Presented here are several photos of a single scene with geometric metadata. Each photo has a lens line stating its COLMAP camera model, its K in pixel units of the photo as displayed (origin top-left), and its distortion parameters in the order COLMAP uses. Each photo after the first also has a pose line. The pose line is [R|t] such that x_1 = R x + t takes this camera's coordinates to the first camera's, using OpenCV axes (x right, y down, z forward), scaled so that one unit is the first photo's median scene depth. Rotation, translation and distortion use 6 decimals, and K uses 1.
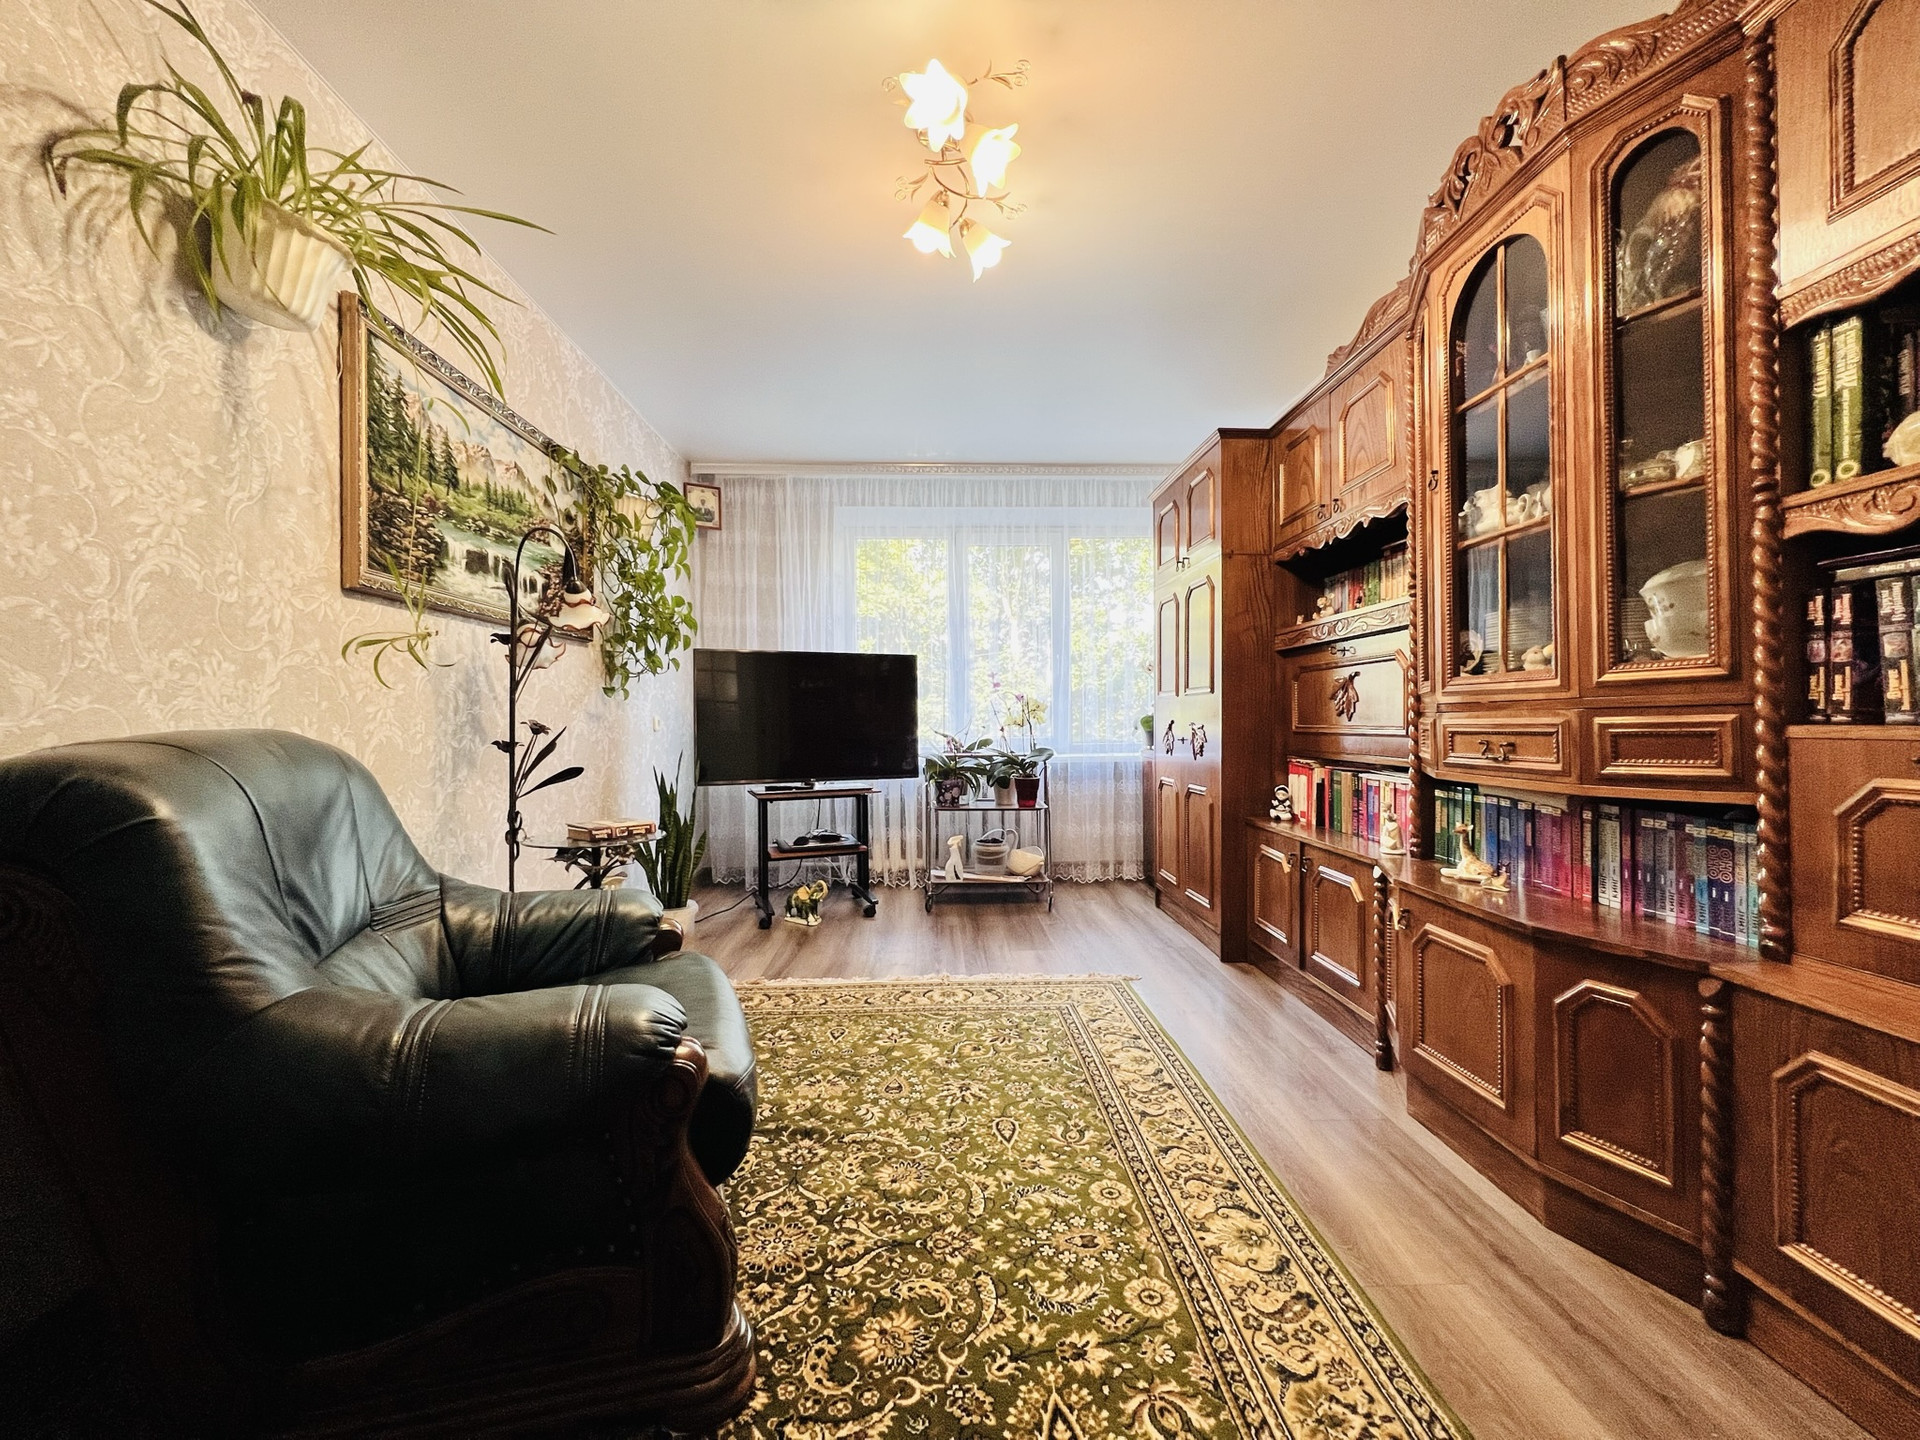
lens RADIAL K [[770.7, 0, 961.1], [0, 770.7, 717.2], [0, 0, 1]] dist [-0.002403, 0.000762]
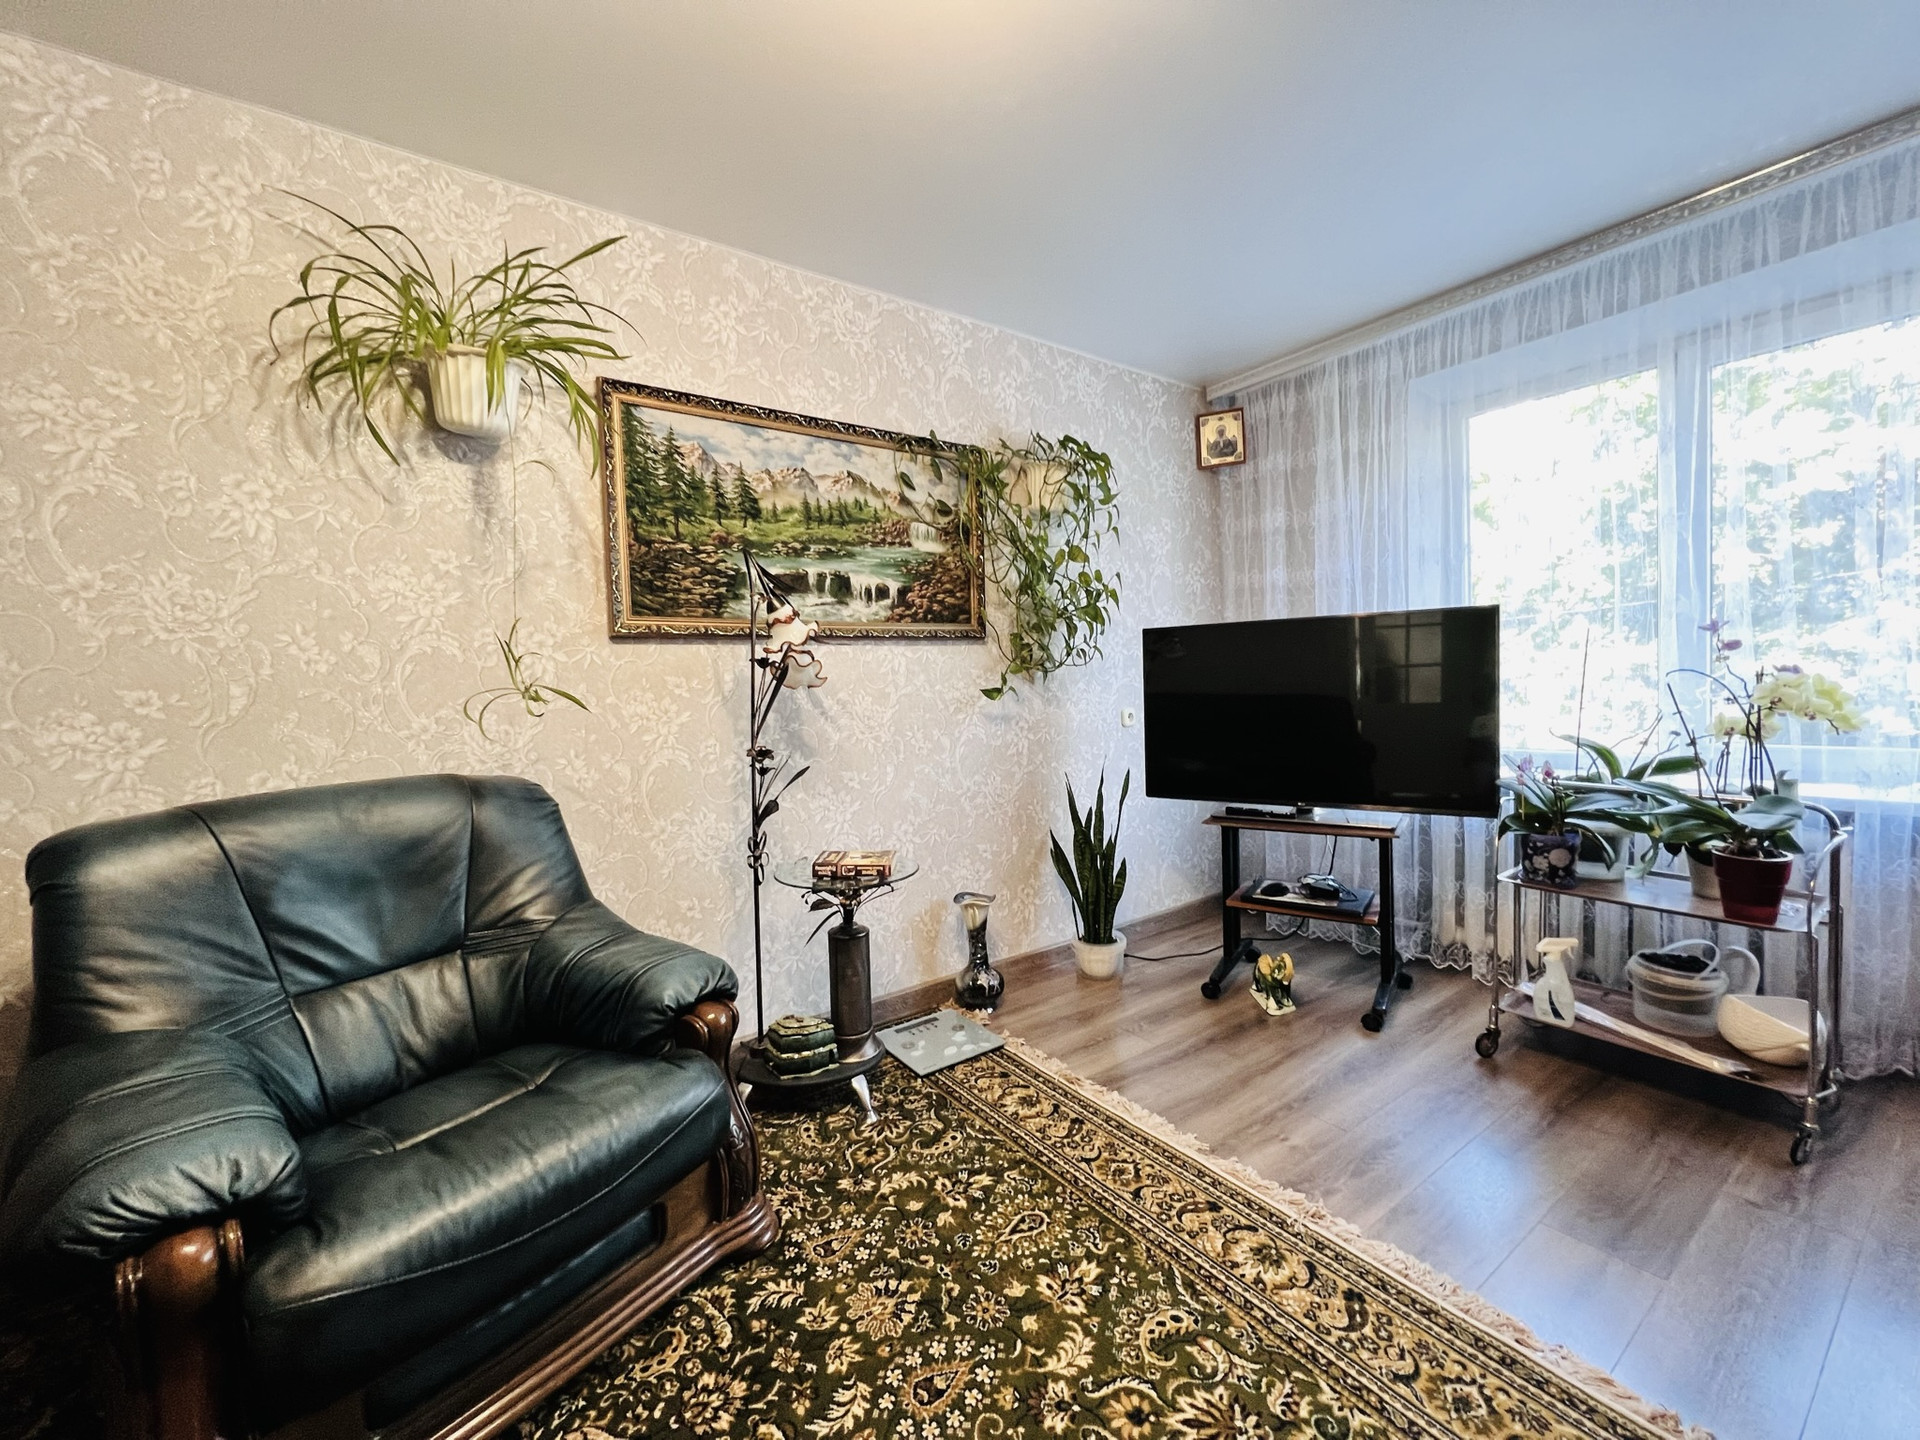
lens RADIAL K [[770.7, 0, 957.6], [0, 770.7, 718.6], [0, 0, 1]] dist [-0.002403, 0.000762]
pose [[0.540278, 0.029938, -0.840954, 0.385880], [0.030077, 0.998041, 0.054854, -0.074892], [0.840949, -0.054930, 0.538319, 0.656686]]
